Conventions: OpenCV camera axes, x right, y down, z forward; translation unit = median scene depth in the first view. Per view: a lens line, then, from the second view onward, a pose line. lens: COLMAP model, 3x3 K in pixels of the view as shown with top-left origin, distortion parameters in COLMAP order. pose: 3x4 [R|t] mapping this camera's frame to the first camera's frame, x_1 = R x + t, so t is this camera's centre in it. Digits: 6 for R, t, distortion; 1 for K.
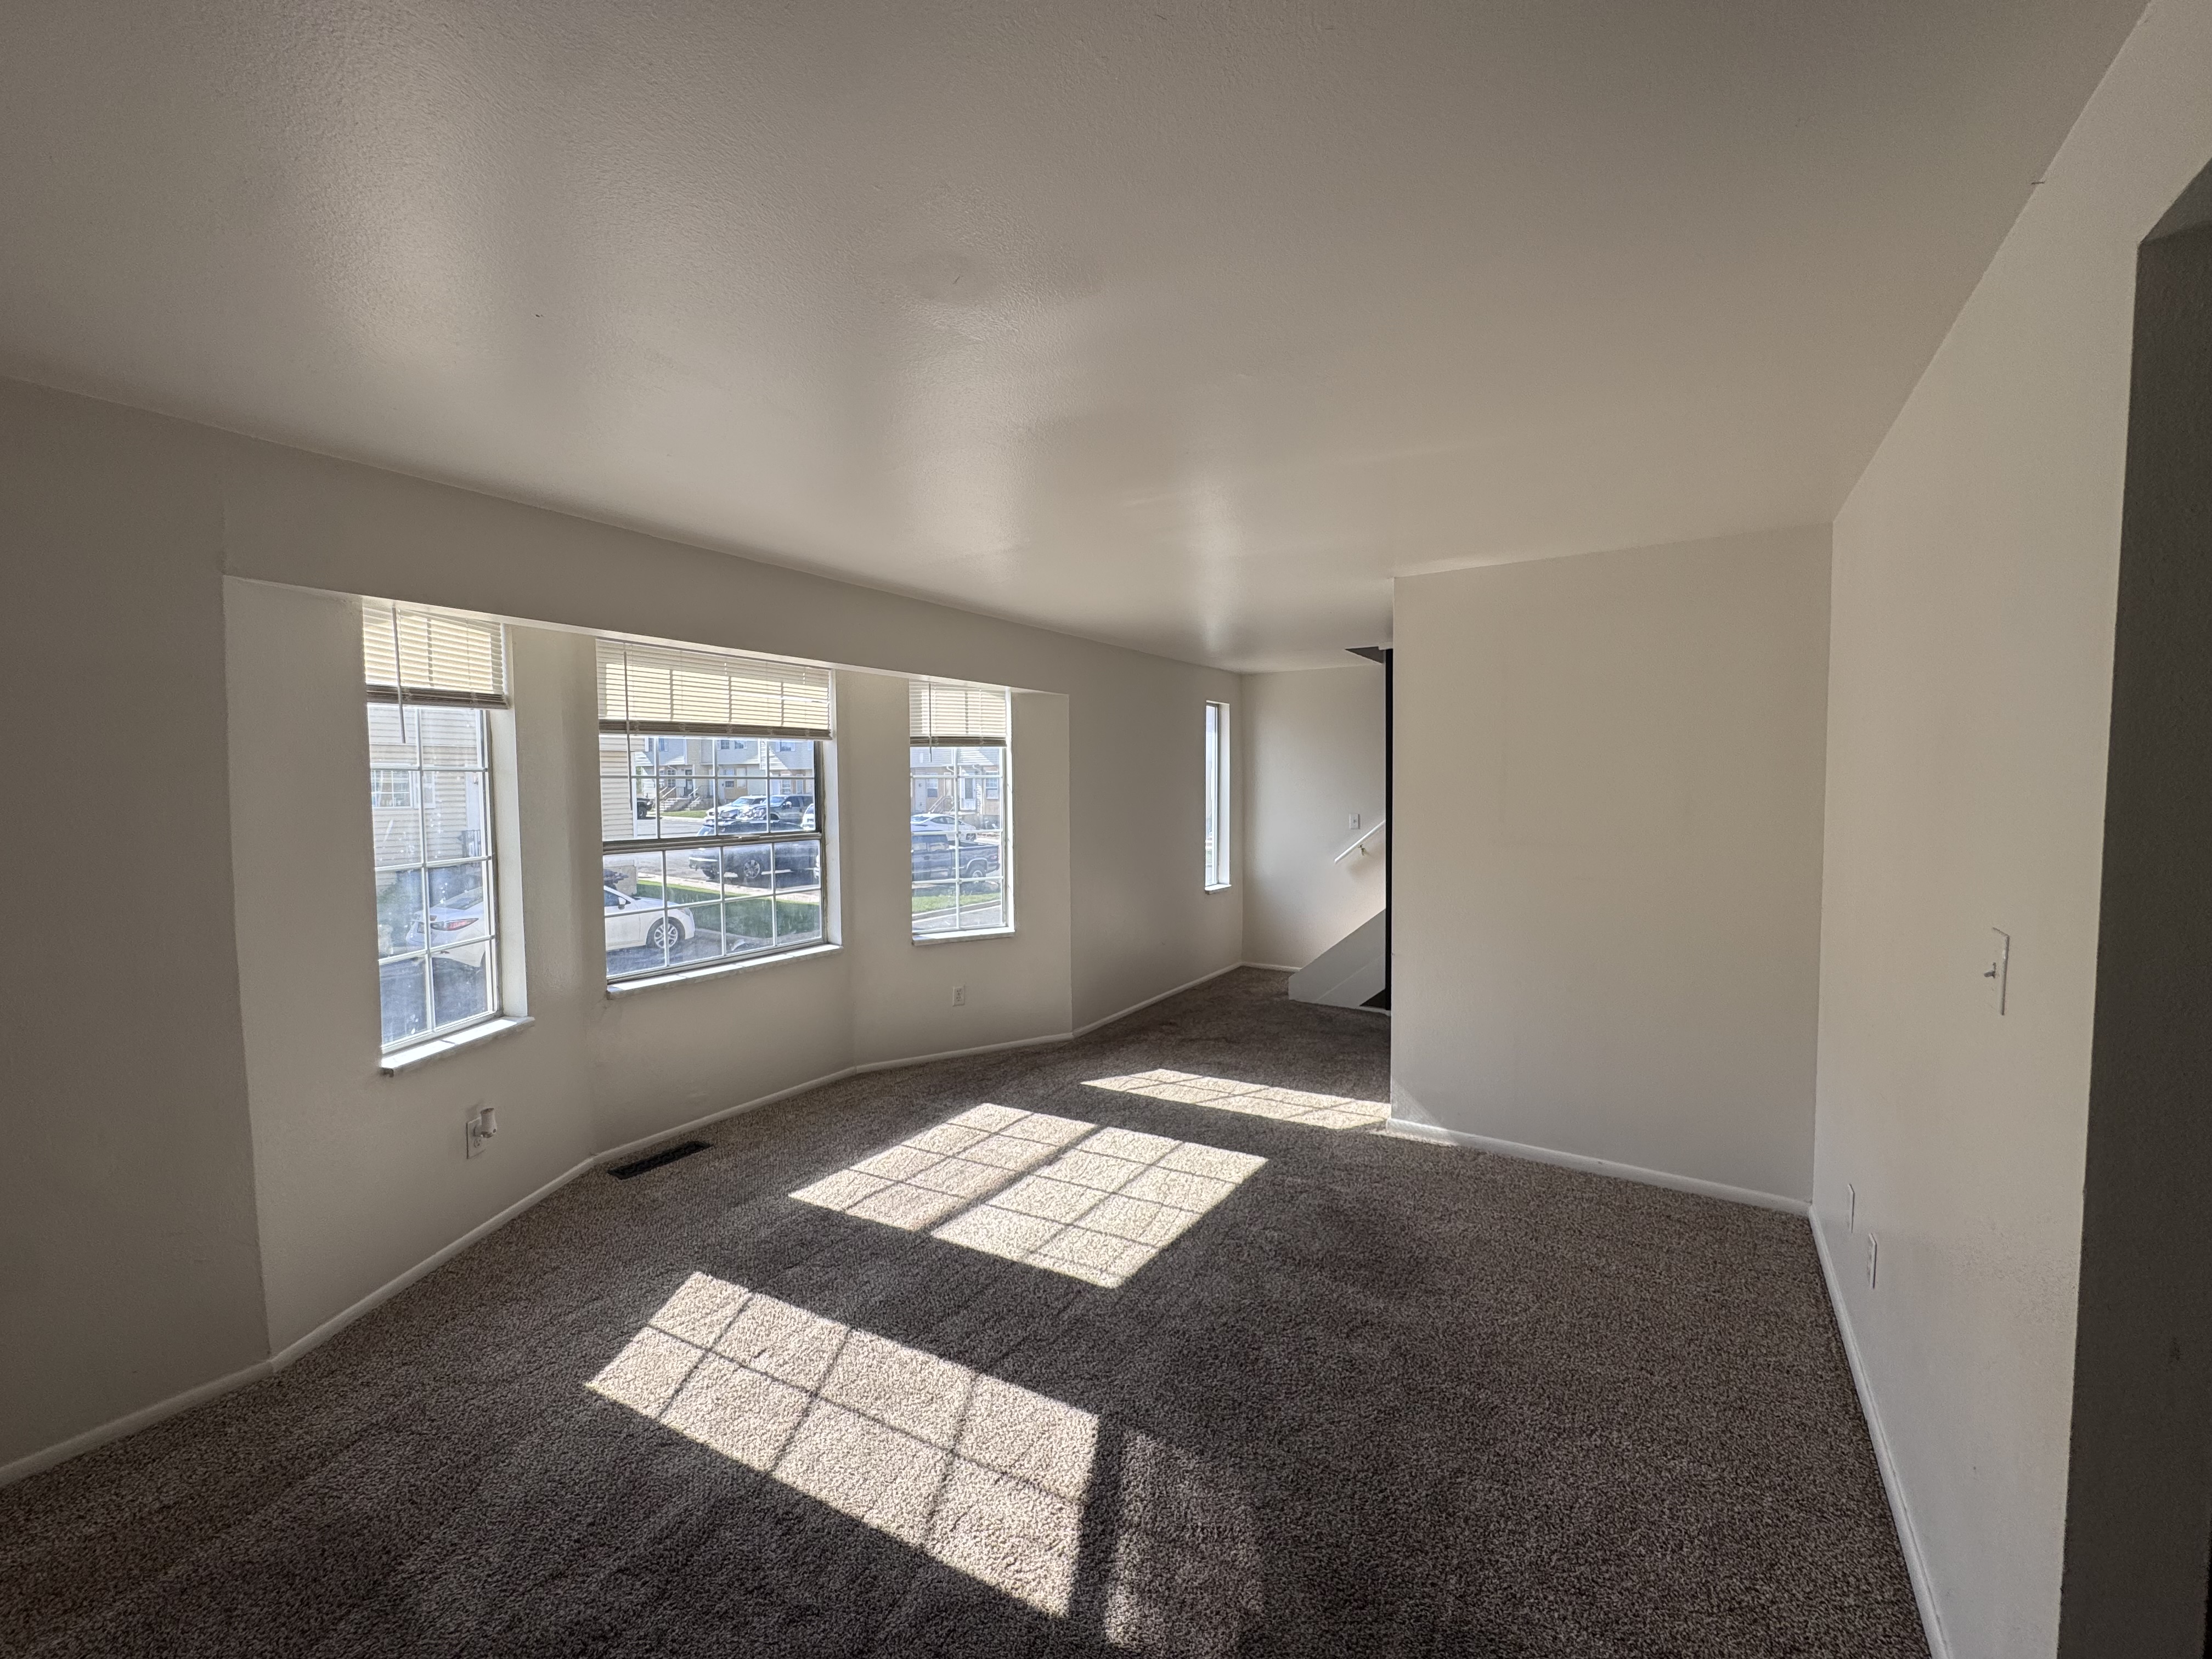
lens RADIAL K [[883.6, 0, 1101.8], [0, 883.6, 829.7], [0, 0, 1]] dist [-0.002519, 0.001154]
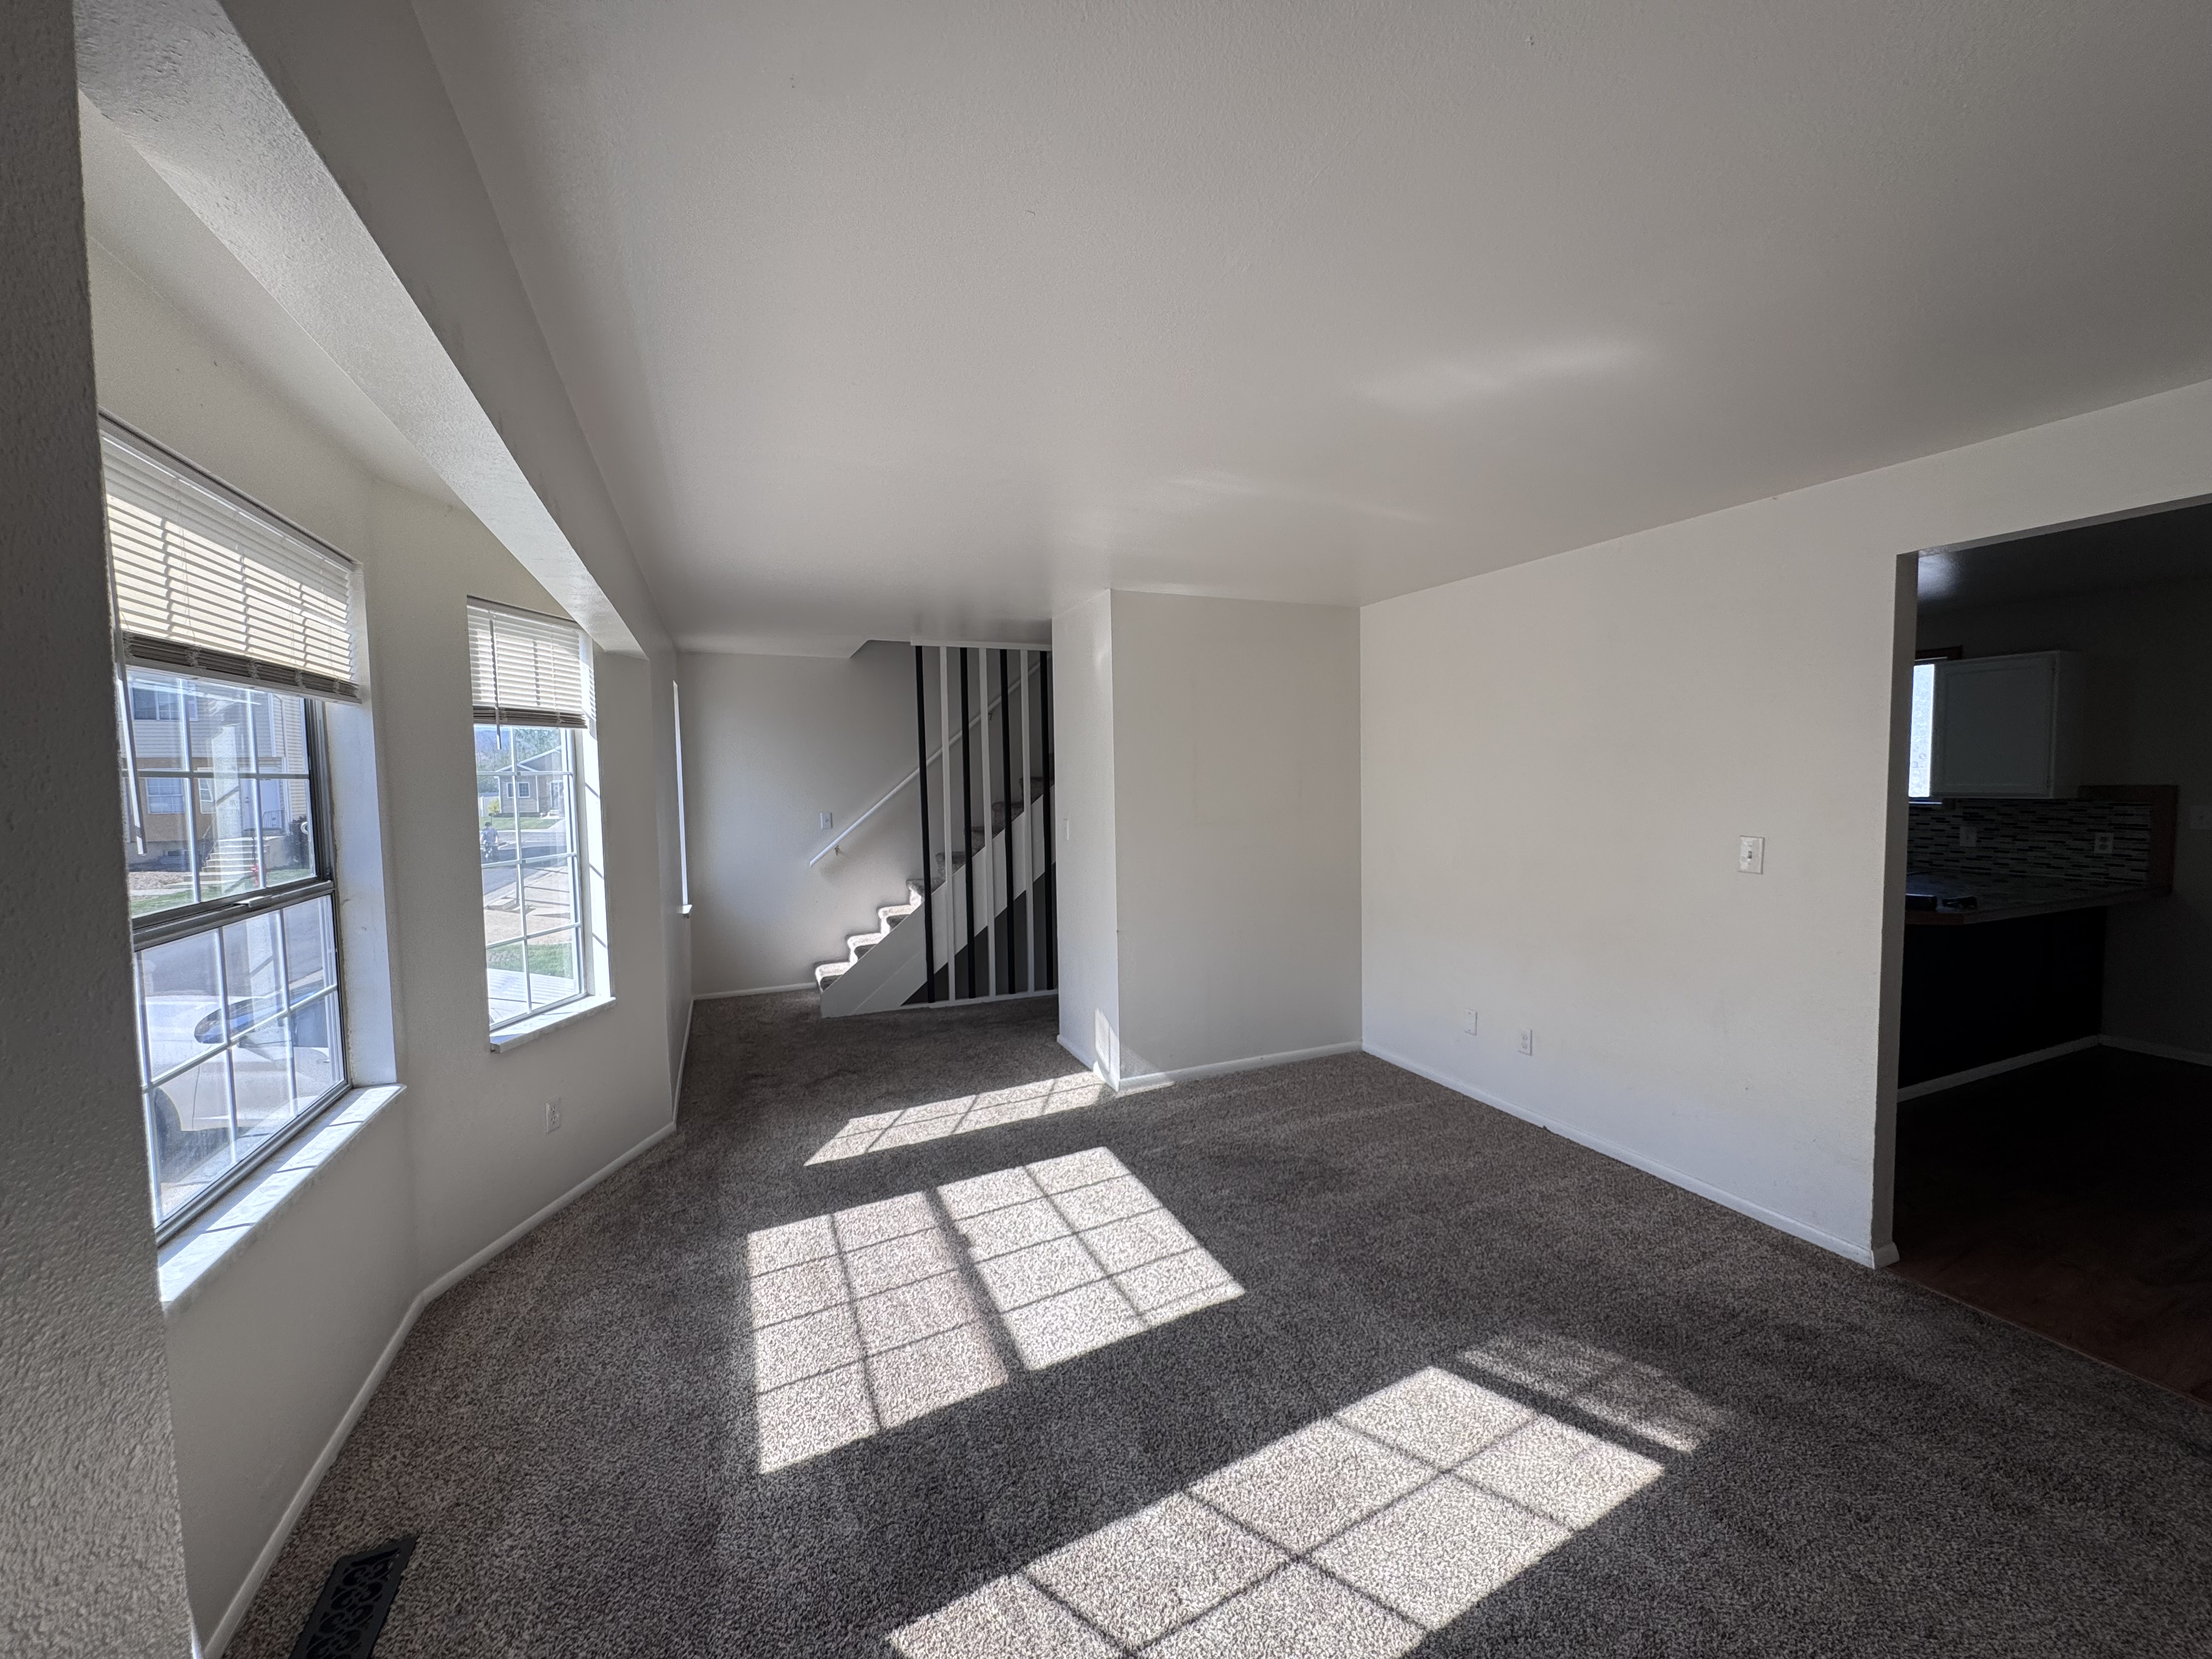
lens RADIAL K [[883.6, 0, 1101.8], [0, 883.6, 829.7], [0, 0, 1]] dist [-0.002519, 0.001154]
pose [[0.555220, -0.055490, 0.829851, -0.590019], [0.055925, 0.998004, 0.029317, -0.019543], [-0.829821, 0.030132, 0.557215, 0.394371]]
